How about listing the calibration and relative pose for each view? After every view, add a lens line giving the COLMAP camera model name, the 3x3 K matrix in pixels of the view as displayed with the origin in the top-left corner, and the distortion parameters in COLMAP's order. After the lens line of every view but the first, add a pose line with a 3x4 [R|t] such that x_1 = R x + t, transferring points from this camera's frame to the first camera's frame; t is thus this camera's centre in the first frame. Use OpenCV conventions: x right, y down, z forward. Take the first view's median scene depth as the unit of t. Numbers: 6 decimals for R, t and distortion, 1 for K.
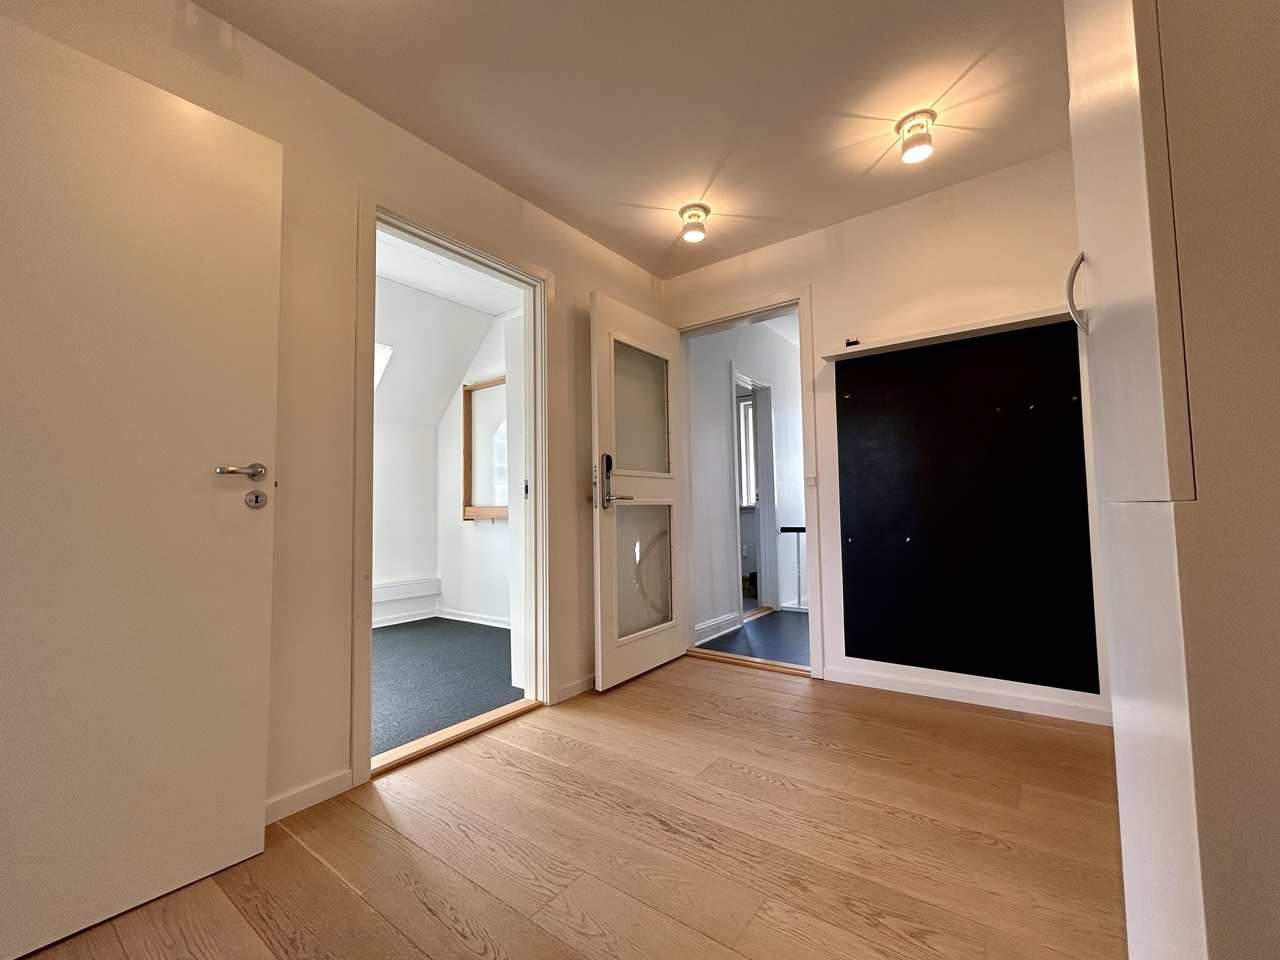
lens RADIAL K [[533.3, 0, 641.1], [0, 533.3, 475.4], [0, 0, 1]] dist [-0.003804, -0.000250]
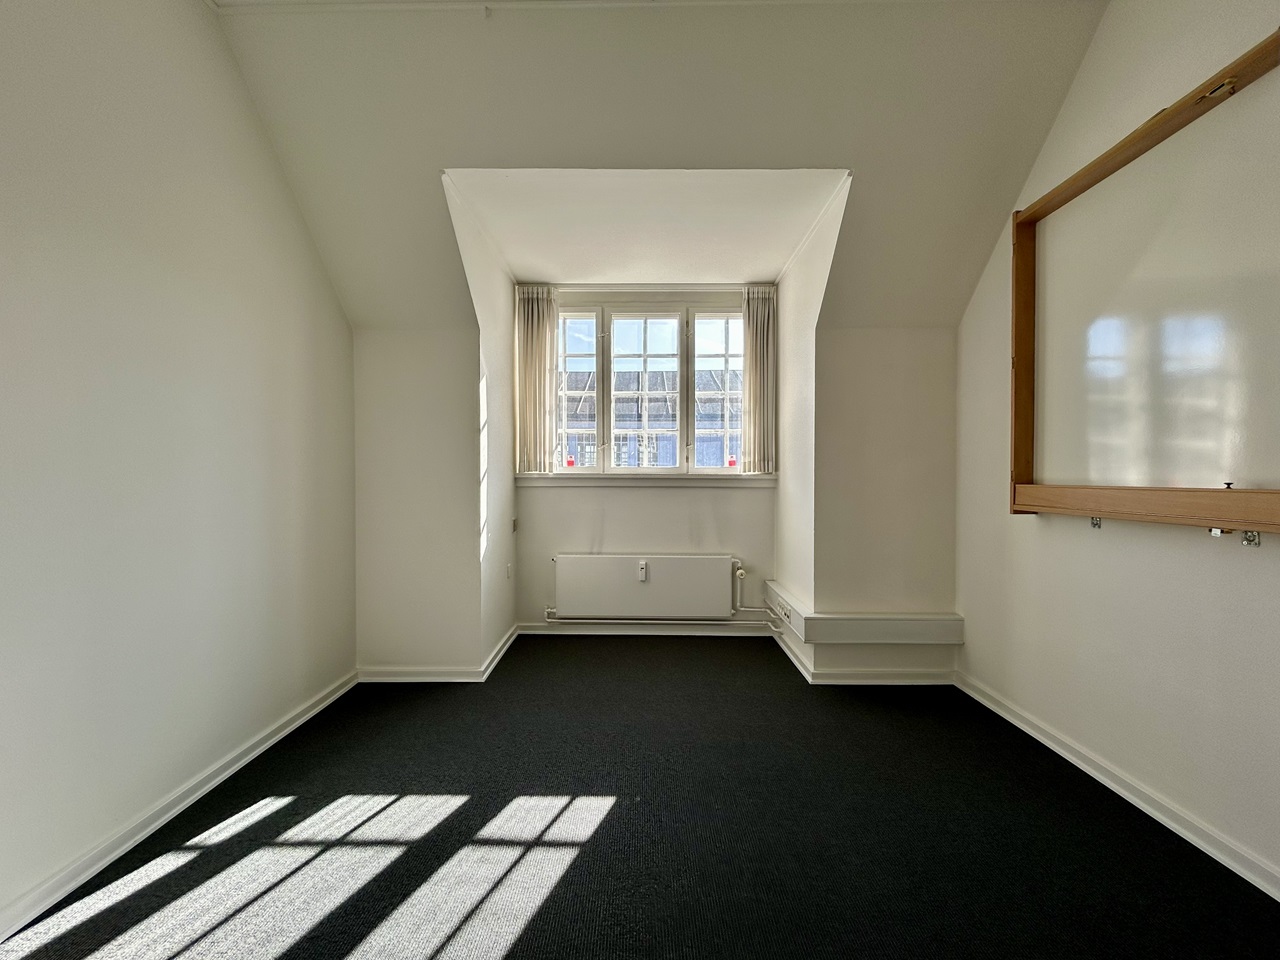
lens RADIAL K [[533.3, 0, 643.9], [0, 533.3, 478.9], [0, 0, 1]] dist [-0.003804, -0.000250]
pose [[0.588560, 0.022767, -0.808133, -0.149383], [0.025384, 0.998590, 0.046620, 0.025293], [0.808055, -0.047952, 0.587152, 0.473190]]
